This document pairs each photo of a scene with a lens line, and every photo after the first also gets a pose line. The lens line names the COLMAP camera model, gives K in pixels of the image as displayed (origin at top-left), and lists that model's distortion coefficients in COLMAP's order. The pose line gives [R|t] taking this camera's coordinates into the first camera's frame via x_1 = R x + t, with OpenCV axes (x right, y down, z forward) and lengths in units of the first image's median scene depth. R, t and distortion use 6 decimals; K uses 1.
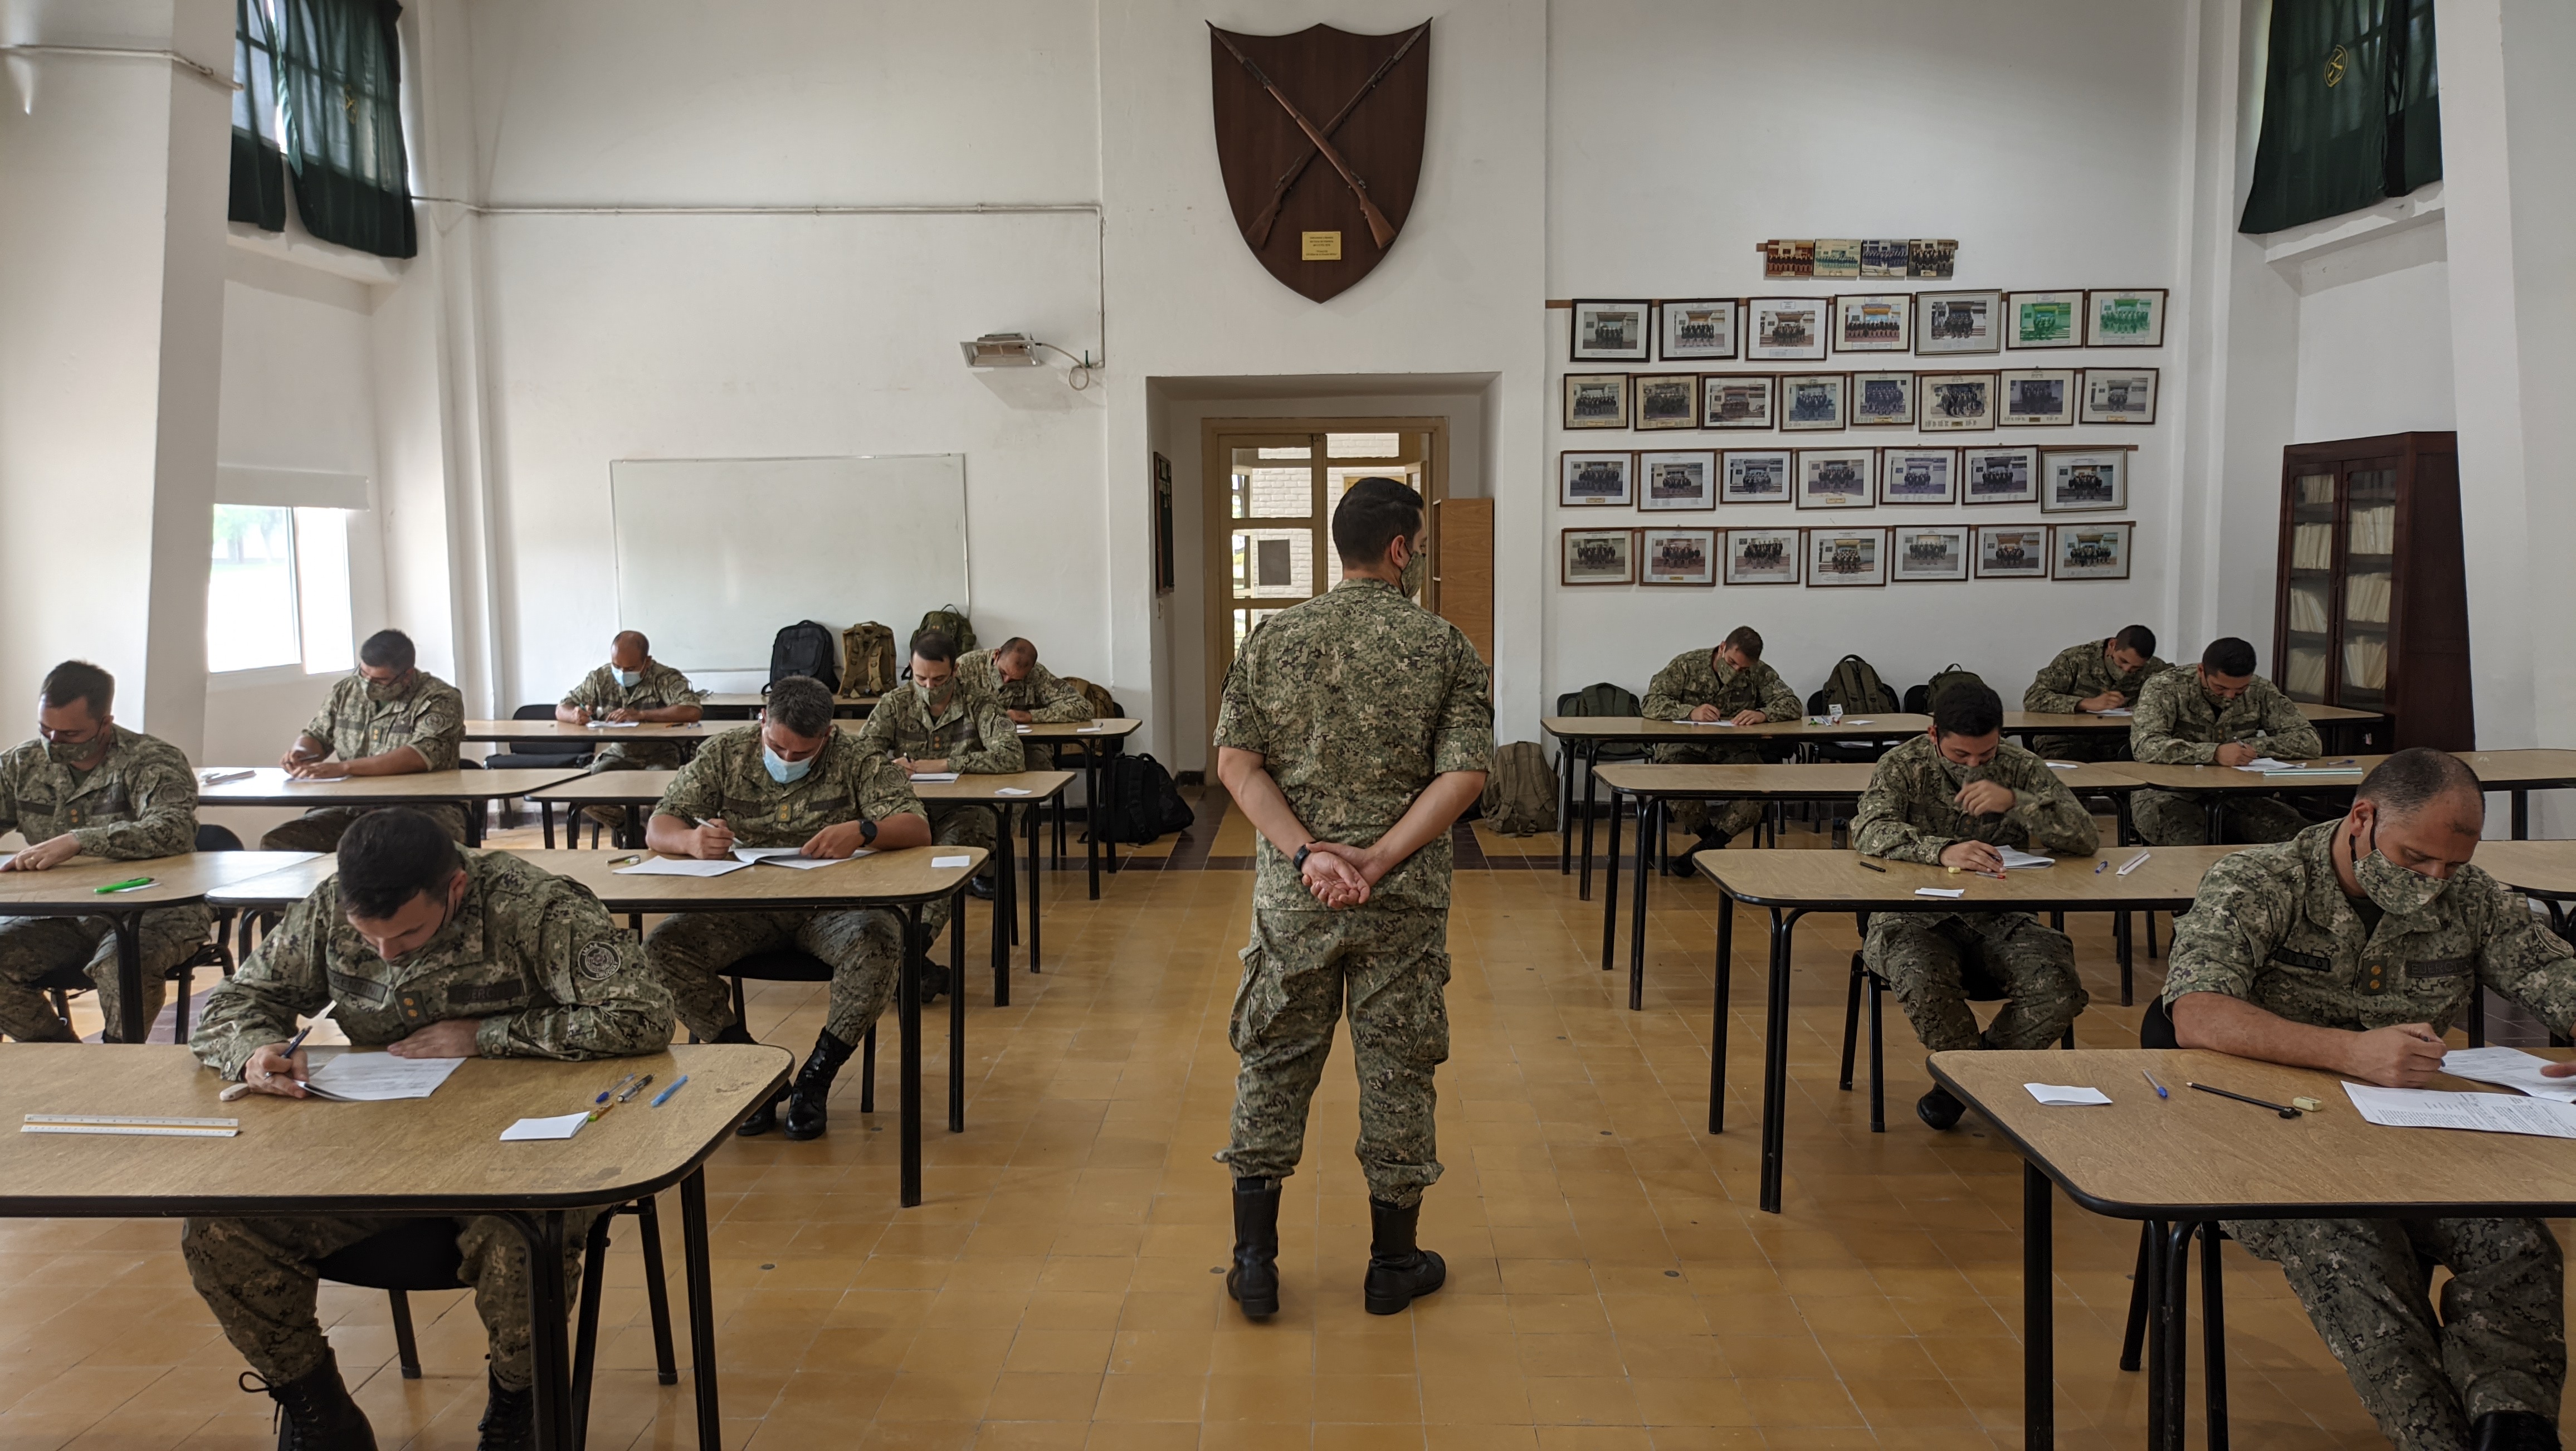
lens RADIAL K [[1905.8, 0, 1288.0], [0, 1905.8, 725.5], [0, 0, 1]] dist [0.043702, -0.042554]
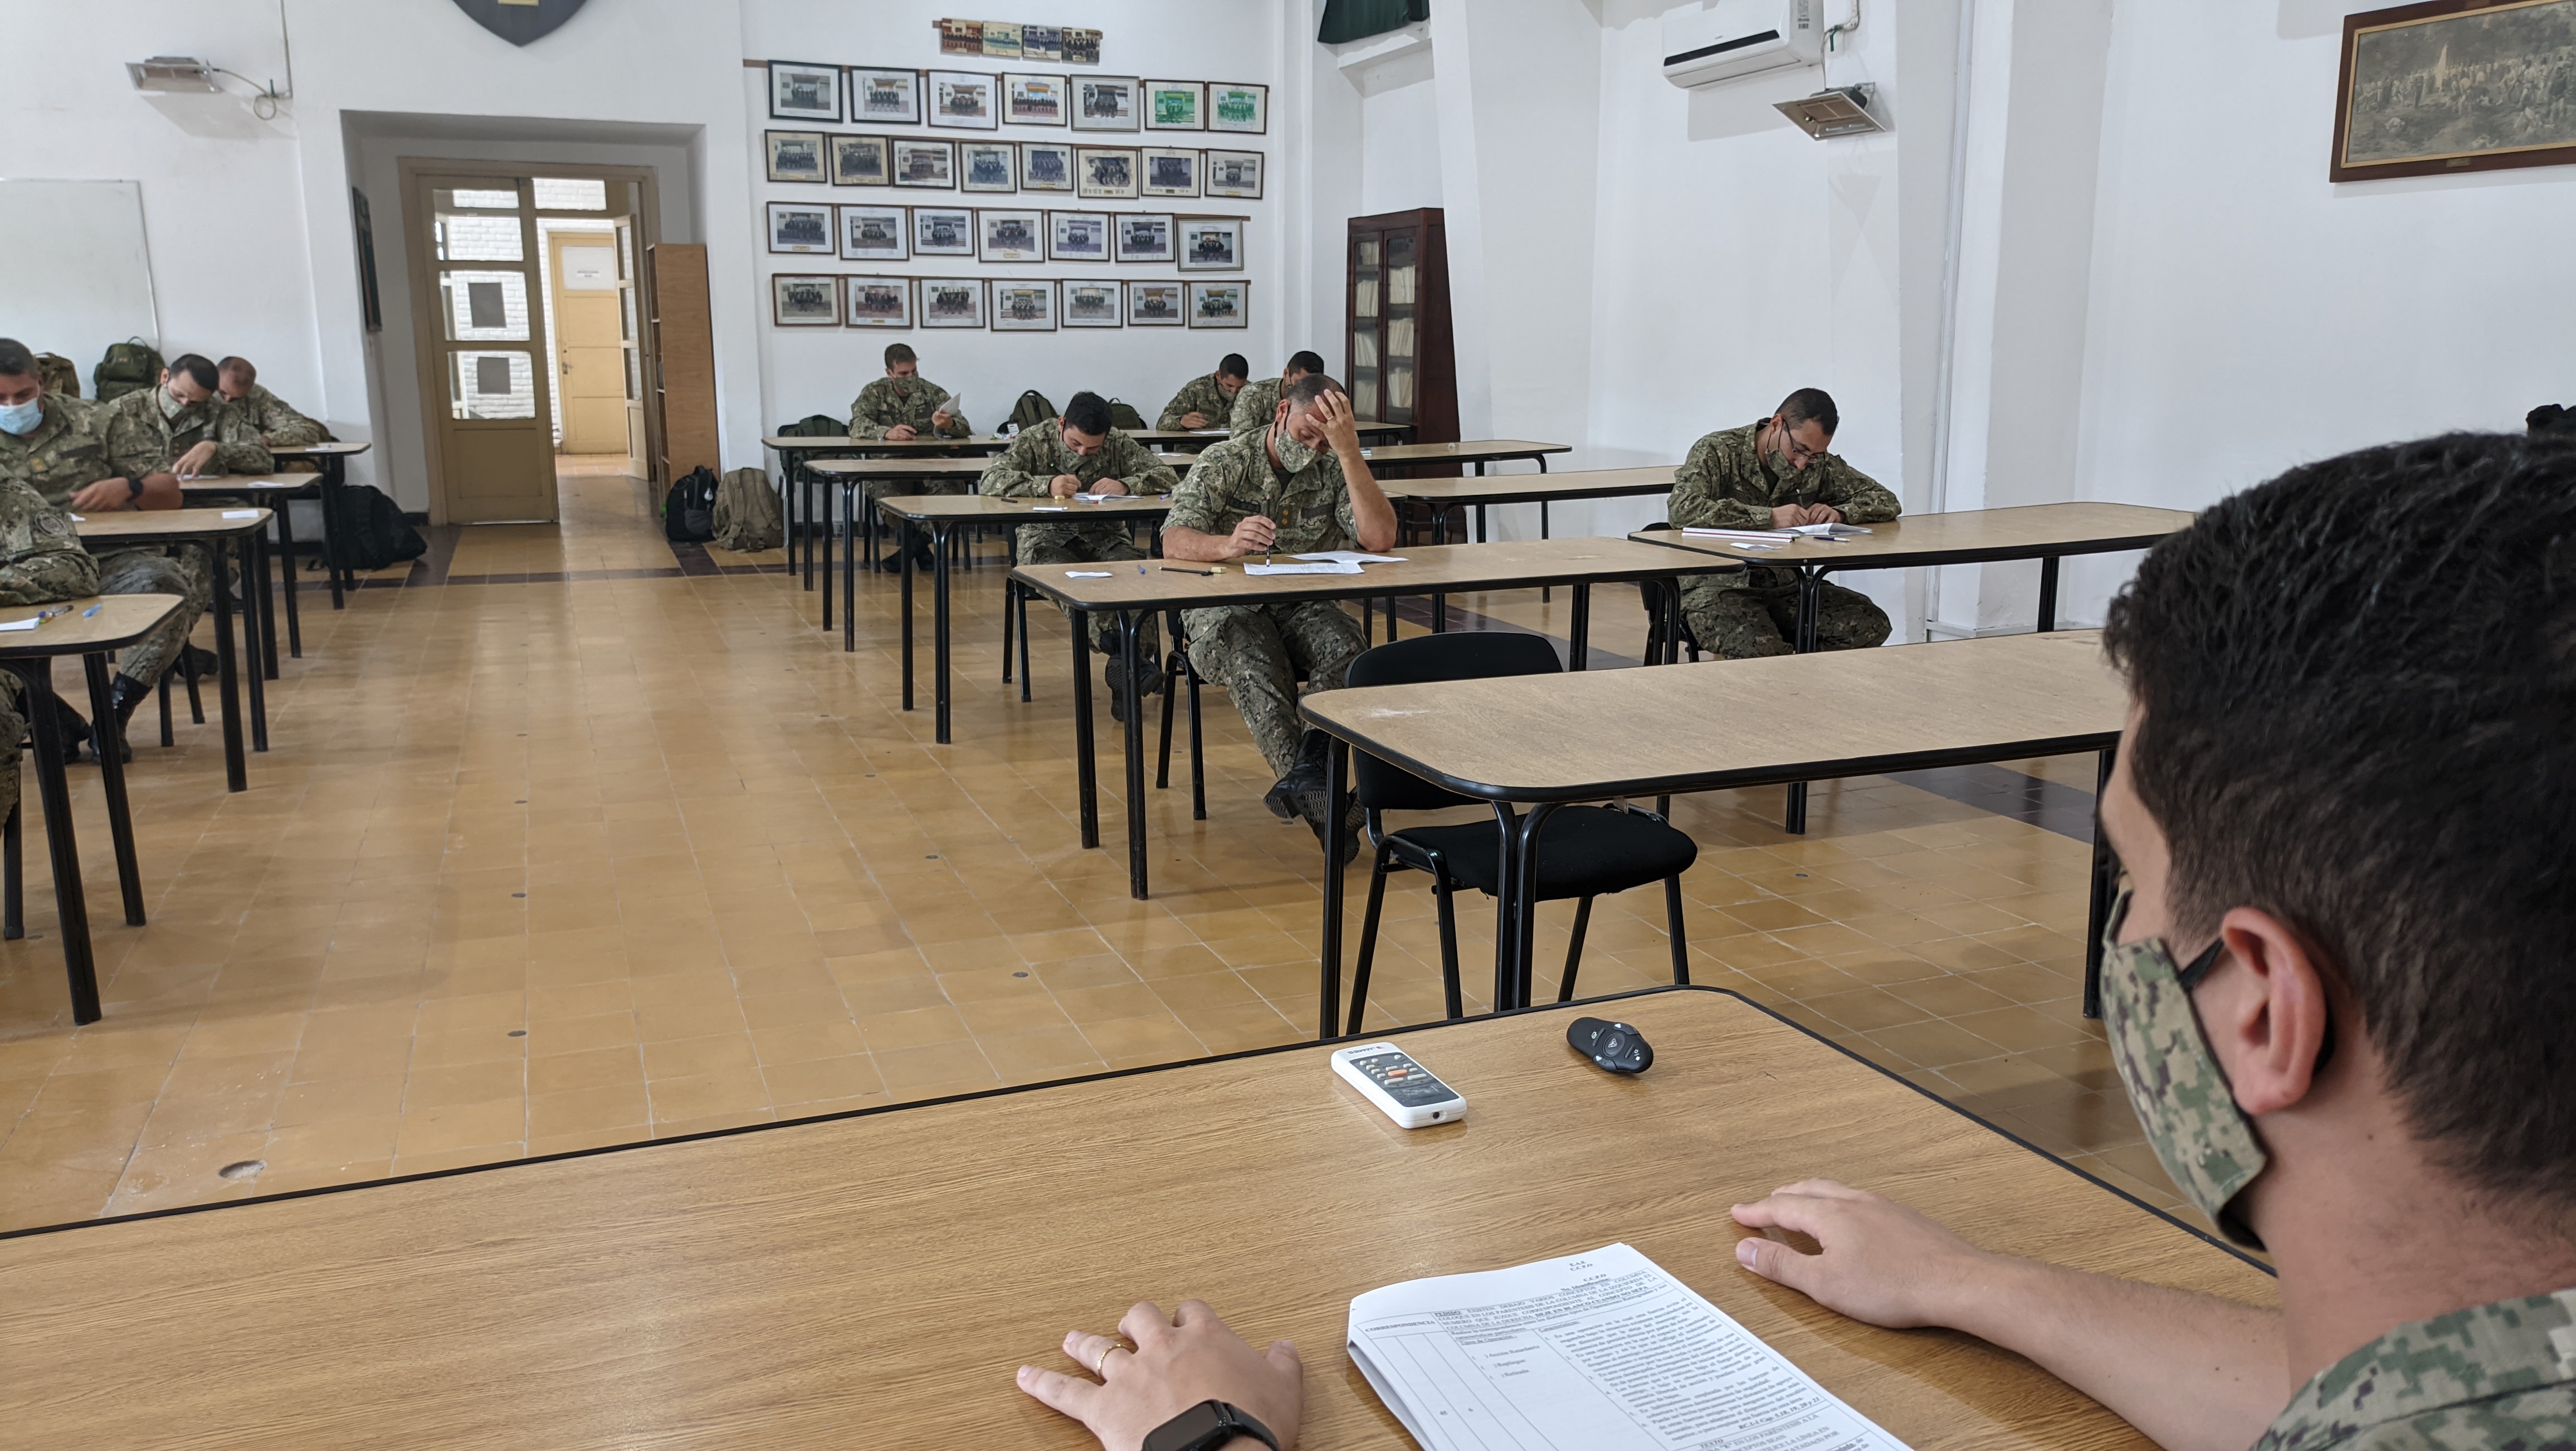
lens RADIAL K [[1905.8, 0, 1288.0], [0, 1905.8, 725.5], [0, 0, 1]] dist [0.043702, -0.042554]
pose [[0.923173, -0.068414, 0.378246, -0.018405], [0.026165, 0.992936, 0.115734, 0.036542], [-0.383492, -0.096946, 0.918442, -0.162375]]
